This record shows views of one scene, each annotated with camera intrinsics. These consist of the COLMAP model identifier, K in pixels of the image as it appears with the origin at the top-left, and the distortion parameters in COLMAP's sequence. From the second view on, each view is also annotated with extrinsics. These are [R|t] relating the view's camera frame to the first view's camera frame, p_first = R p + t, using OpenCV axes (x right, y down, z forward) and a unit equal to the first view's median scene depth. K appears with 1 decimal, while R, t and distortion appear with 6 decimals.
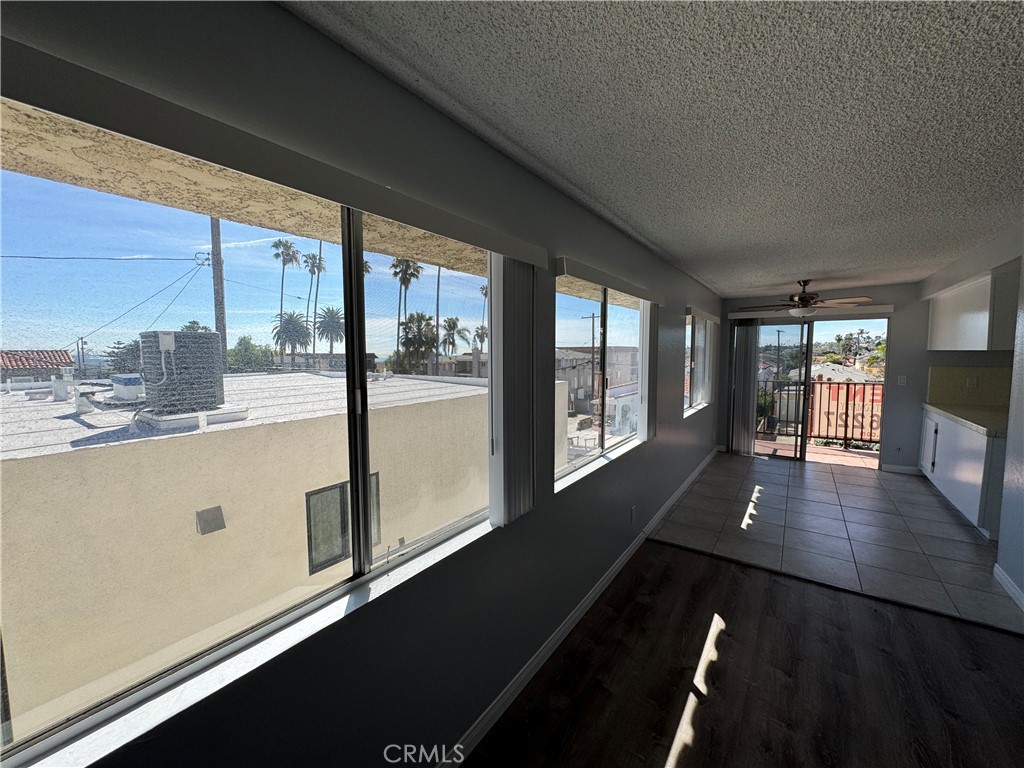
lens RADIAL K [[409.3, 0, 512.5], [0, 409.3, 385.1], [0, 0, 1]] dist [-0.001423, 0.000309]
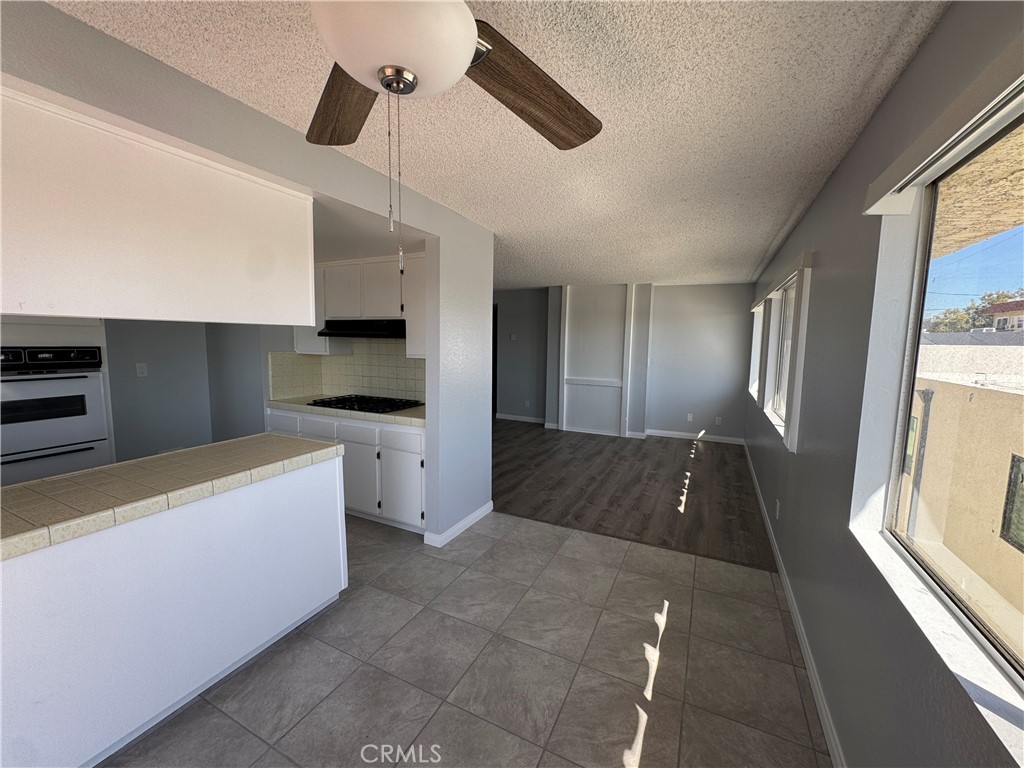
lens RADIAL K [[409.3, 0, 510.4], [0, 409.3, 383.5], [0, 0, 1]] dist [-0.001423, 0.000309]
pose [[-0.988338, 0.007187, -0.152106, 0.643257], [-0.021679, 0.982070, 0.187265, -0.080833], [0.150725, 0.188379, -0.970461, 1.089962]]
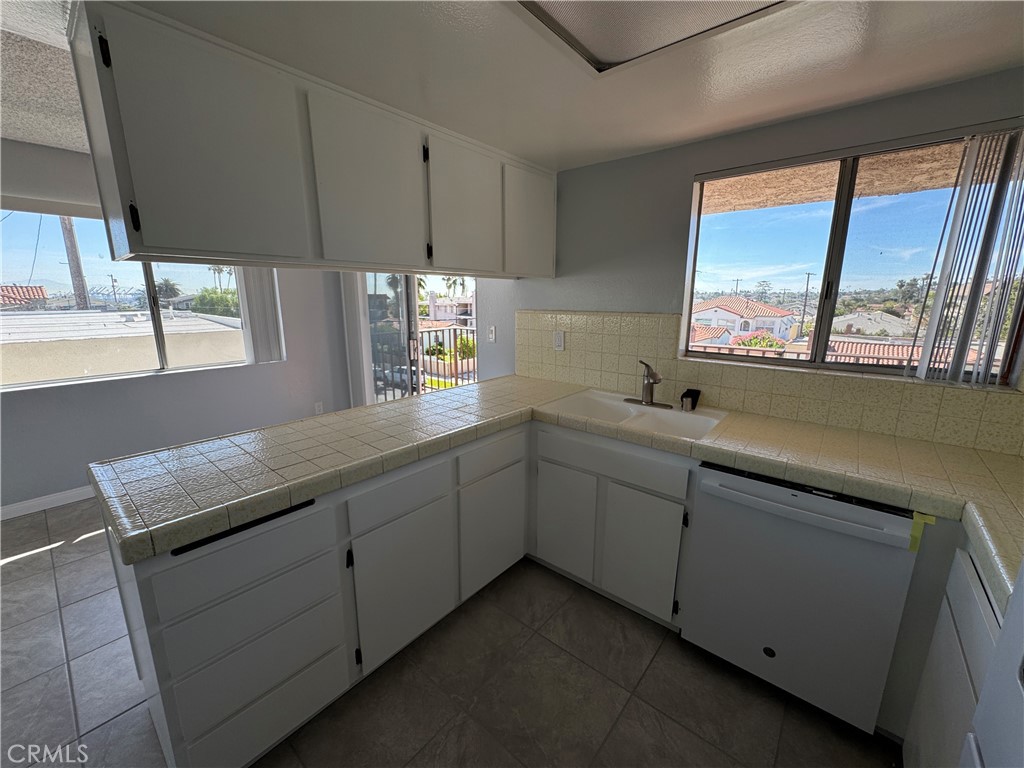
lens RADIAL K [[409.3, 0, 511.1], [0, 409.3, 385.4], [0, 0, 1]] dist [-0.001423, 0.000309]
pose [[0.996420, 0.030271, -0.078932, 1.036934], [-0.019218, 0.990355, 0.137212, -0.019722], [0.082324, -0.135204, 0.987392, 0.423696]]
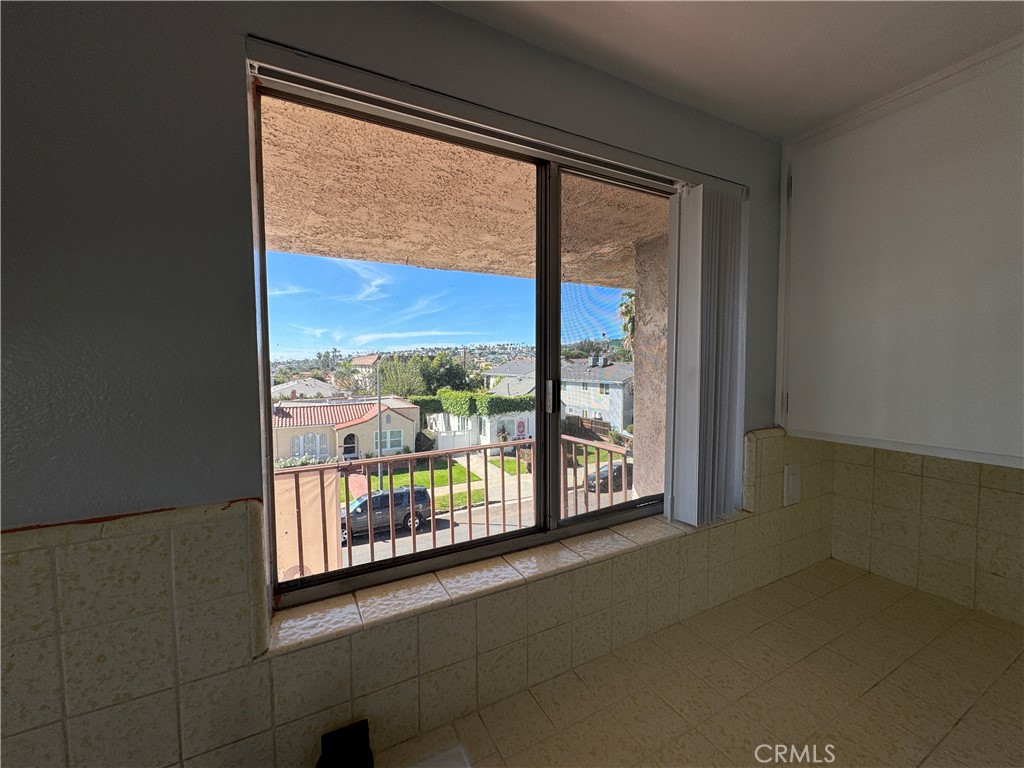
lens RADIAL K [[409.3, 0, 513.6], [0, 409.3, 387.8], [0, 0, 1]] dist [-0.001423, 0.000309]
pose [[0.447325, -0.046222, 0.893176, 1.097211], [0.074966, 0.997087, 0.014055, -0.062459], [-0.891224, 0.060670, 0.449487, 0.710948]]
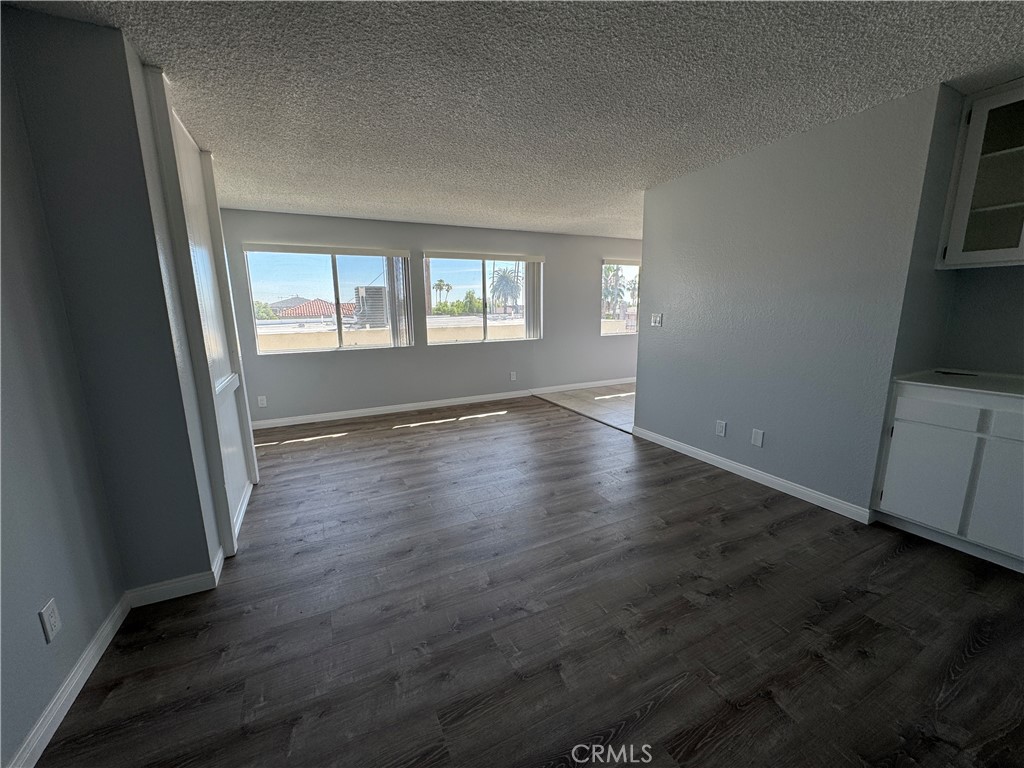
lens RADIAL K [[409.3, 0, 512.5], [0, 409.3, 381.0], [0, 0, 1]] dist [-0.001423, 0.000309]
pose [[0.878401, 0.080409, -0.471112, 0.738234], [-0.030250, 0.993122, 0.113105, 0.074722], [0.476967, -0.085100, 0.874792, -0.416724]]
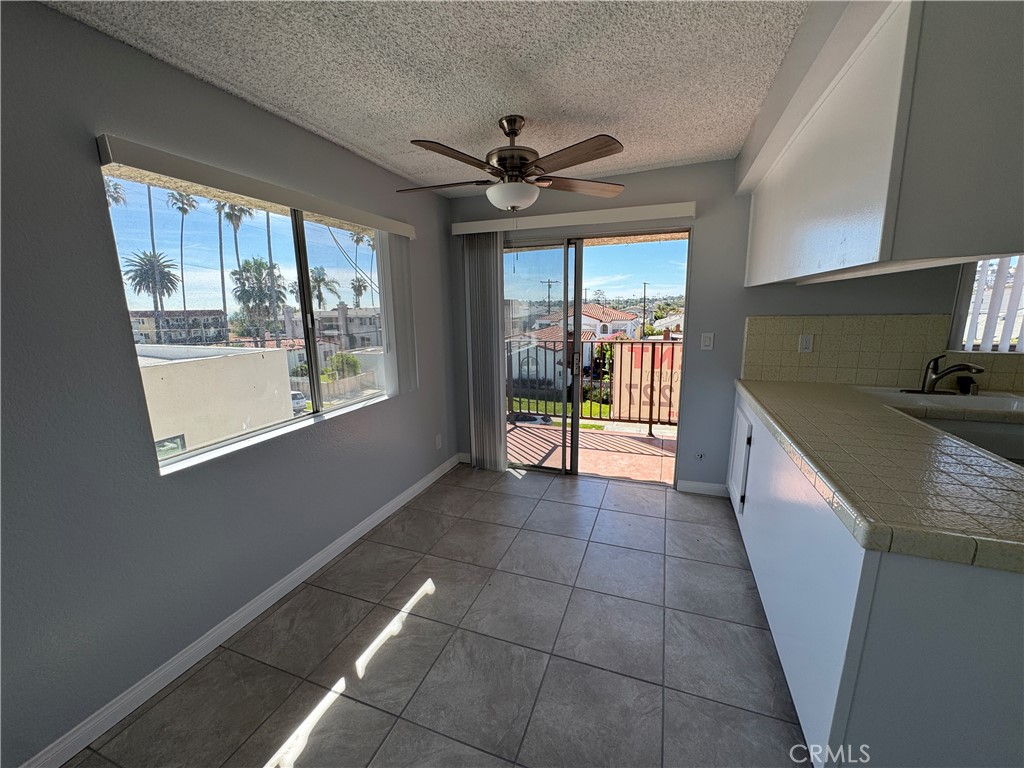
lens RADIAL K [[409.3, 0, 510.0], [0, 409.3, 386.3], [0, 0, 1]] dist [-0.001423, 0.000309]
pose [[0.968550, -0.057905, 0.241986, 0.544830], [0.030241, 0.992729, 0.116512, -0.024554], [-0.246973, -0.105530, 0.963259, 0.510520]]
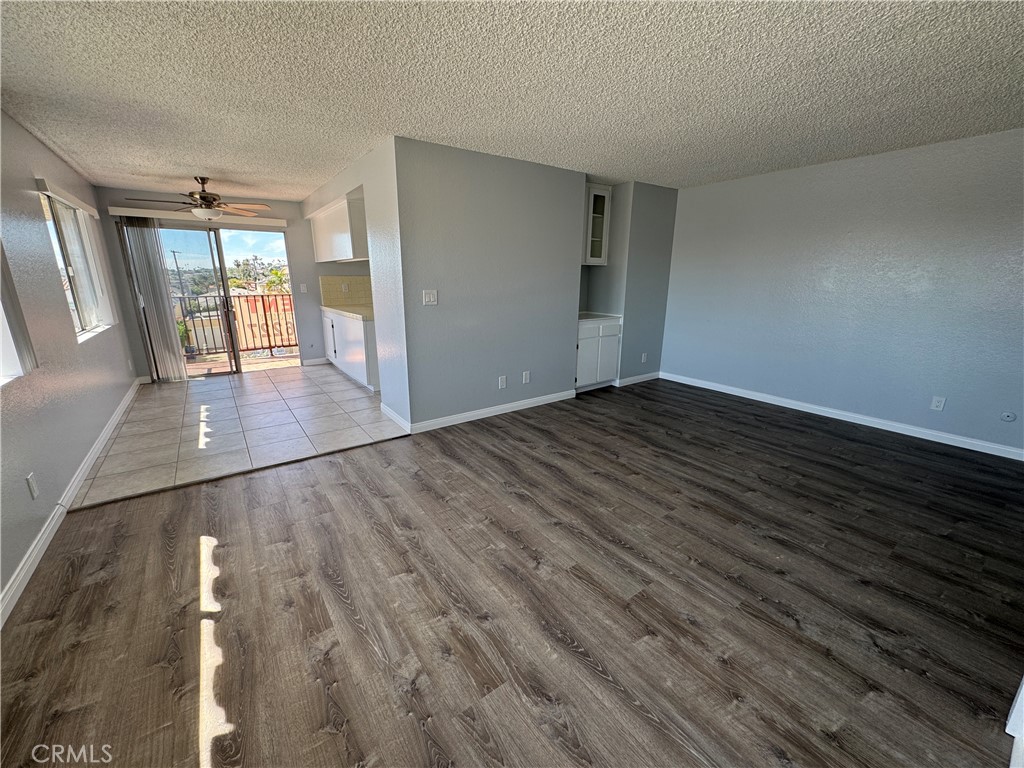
lens RADIAL K [[409.3, 0, 511.8], [0, 409.3, 383.9], [0, 0, 1]] dist [-0.001423, 0.000309]
pose [[0.321702, -0.232830, 0.917768, -0.015521], [0.070325, 0.972493, 0.222063, 0.037981], [-0.944226, -0.006896, 0.329227, 0.028784]]
